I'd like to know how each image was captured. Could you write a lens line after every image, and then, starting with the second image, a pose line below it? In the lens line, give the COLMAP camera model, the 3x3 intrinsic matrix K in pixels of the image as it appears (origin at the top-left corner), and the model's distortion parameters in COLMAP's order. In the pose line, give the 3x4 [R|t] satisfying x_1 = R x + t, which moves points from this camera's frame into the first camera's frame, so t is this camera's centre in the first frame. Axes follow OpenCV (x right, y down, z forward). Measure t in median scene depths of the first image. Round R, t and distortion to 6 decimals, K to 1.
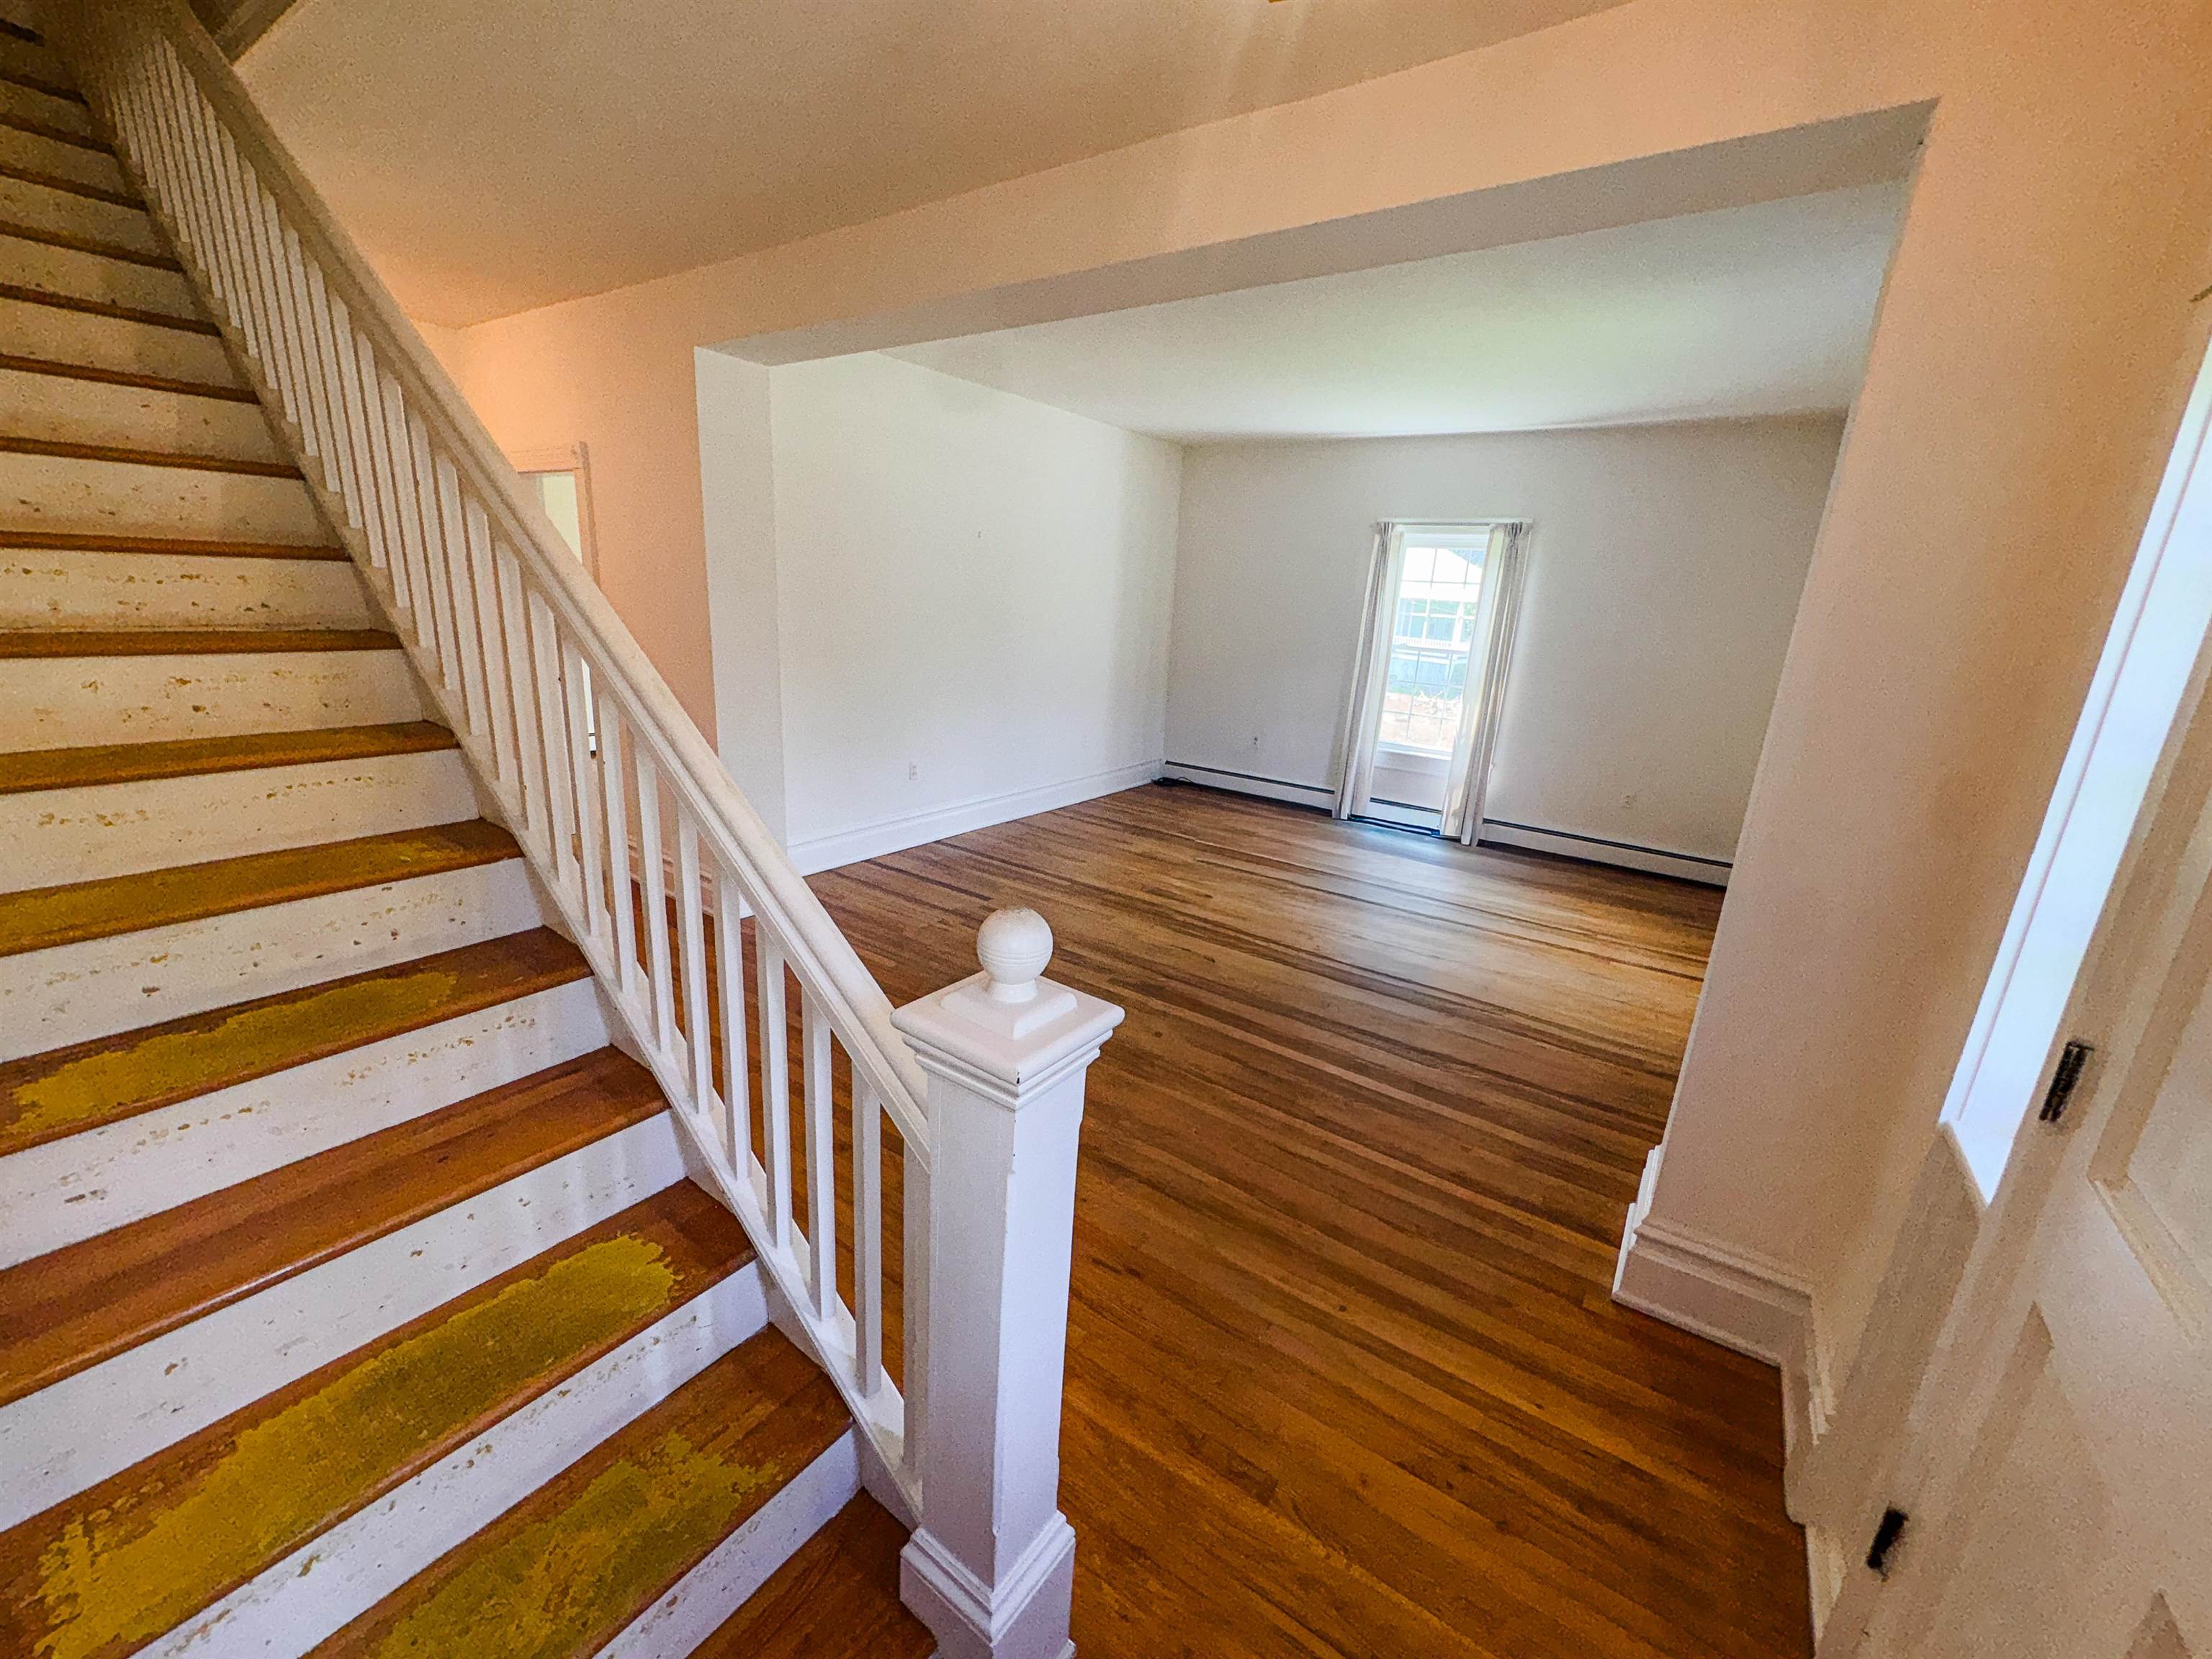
lens RADIAL K [[879.4, 0, 1105.7], [0, 879.4, 827.0], [0, 0, 1]] dist [-0.005870, 0.000131]
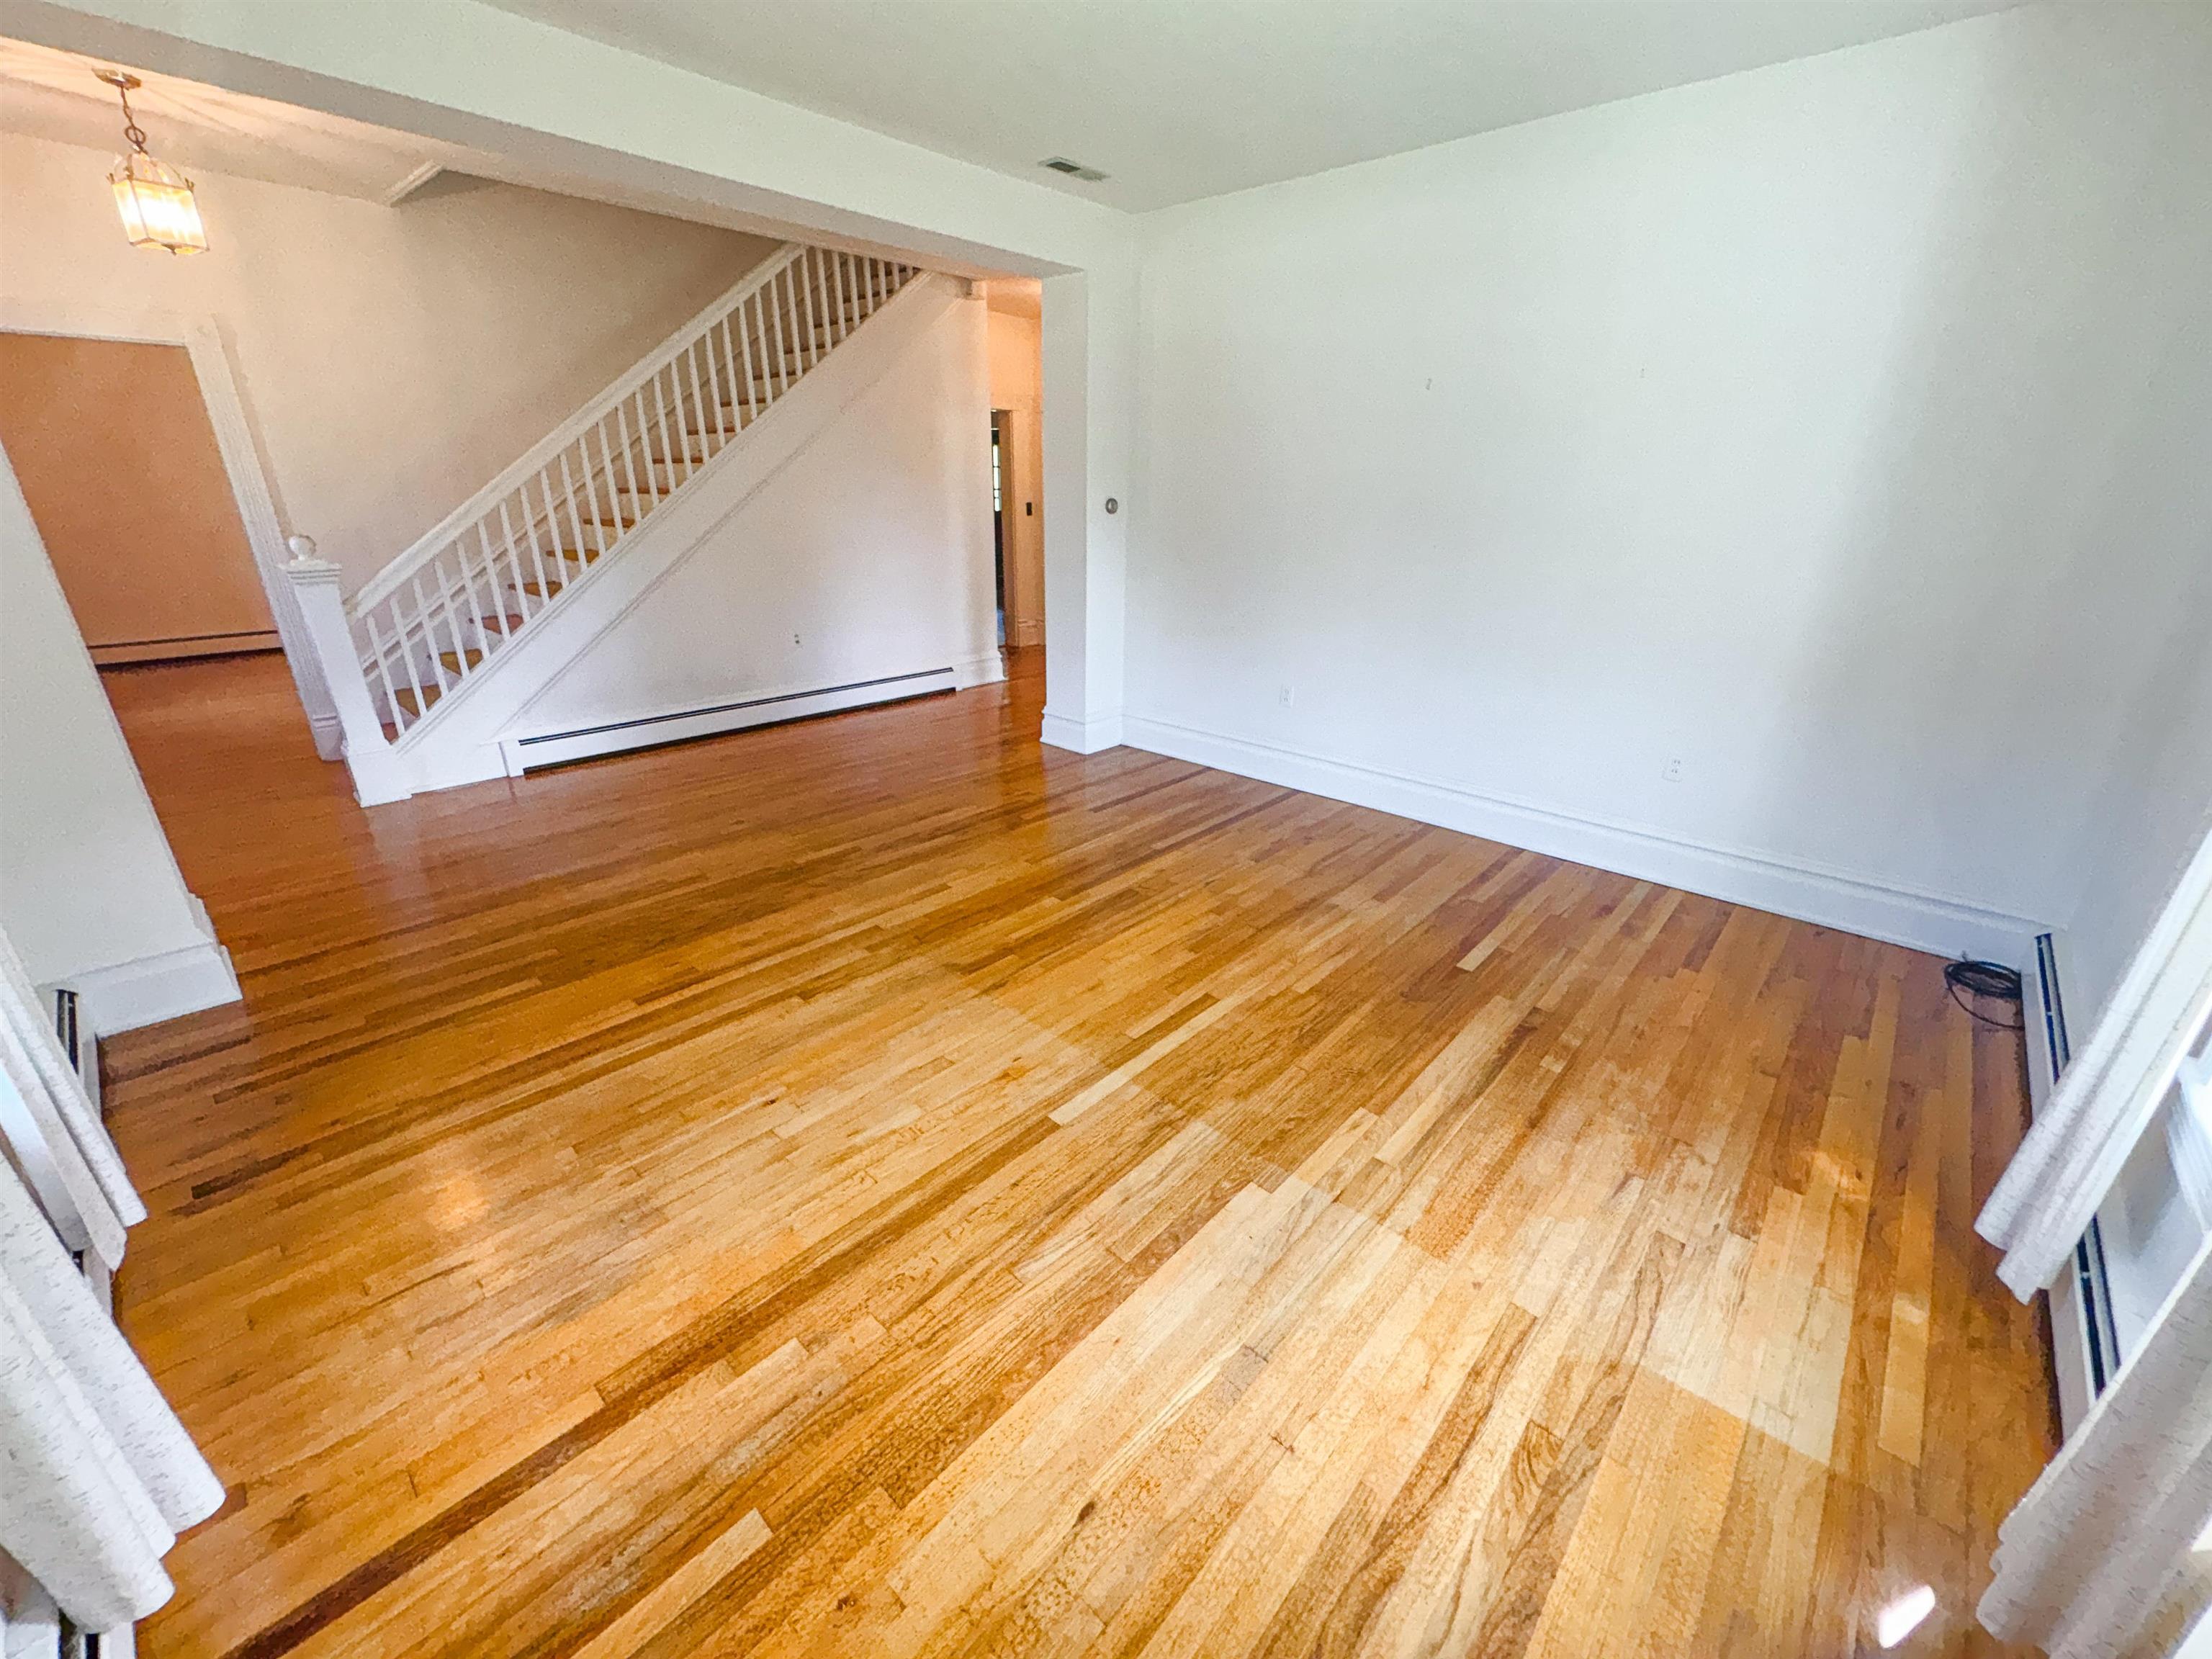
lens RADIAL K [[879.4, 0, 1083.8], [0, 879.4, 838.9], [0, 0, 1]] dist [-0.005870, 0.000131]
pose [[-0.139997, 0.323704, -0.935744, 0.607555], [-0.273501, 0.895640, 0.350750, -0.173928], [0.951629, 0.305031, -0.036853, 0.843643]]
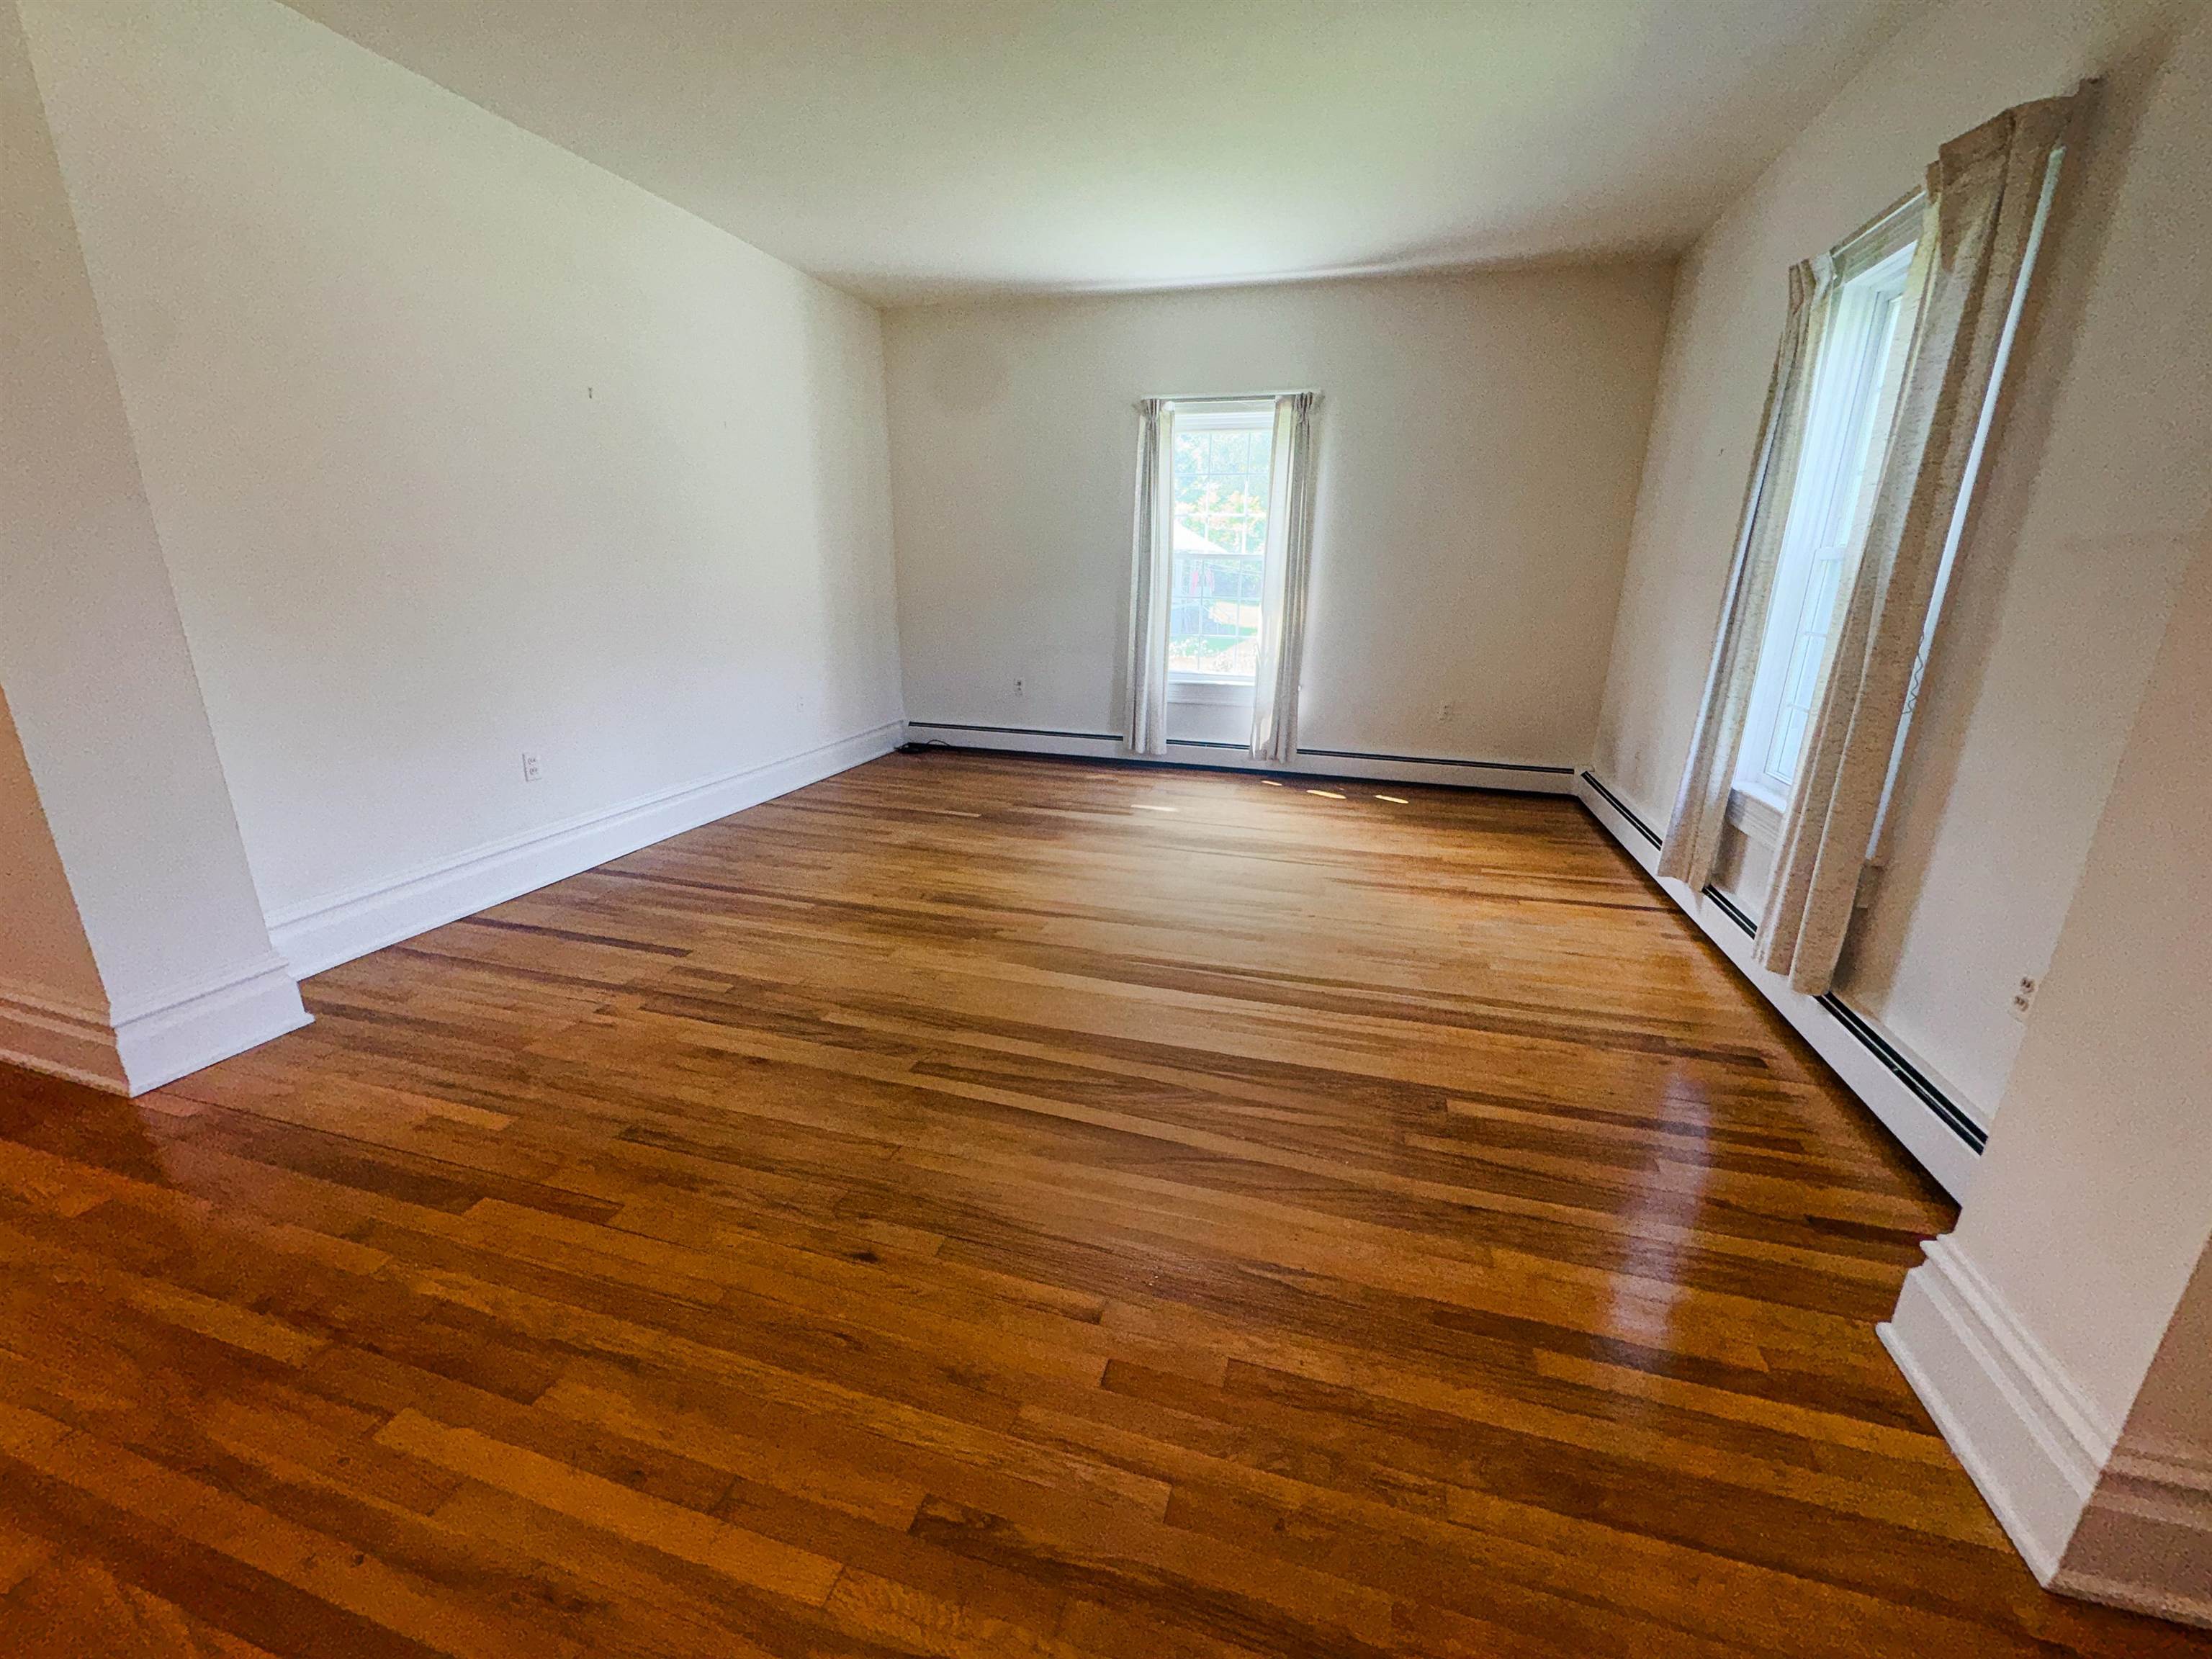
lens RADIAL K [[879.4, 0, 1113.6], [0, 879.4, 835.1], [0, 0, 1]] dist [-0.005870, 0.000131]
pose [[0.942623, -0.135327, 0.305204, -0.019610], [0.120451, 0.990446, 0.067148, -0.006307], [-0.311375, -0.026533, 0.949917, 0.247628]]
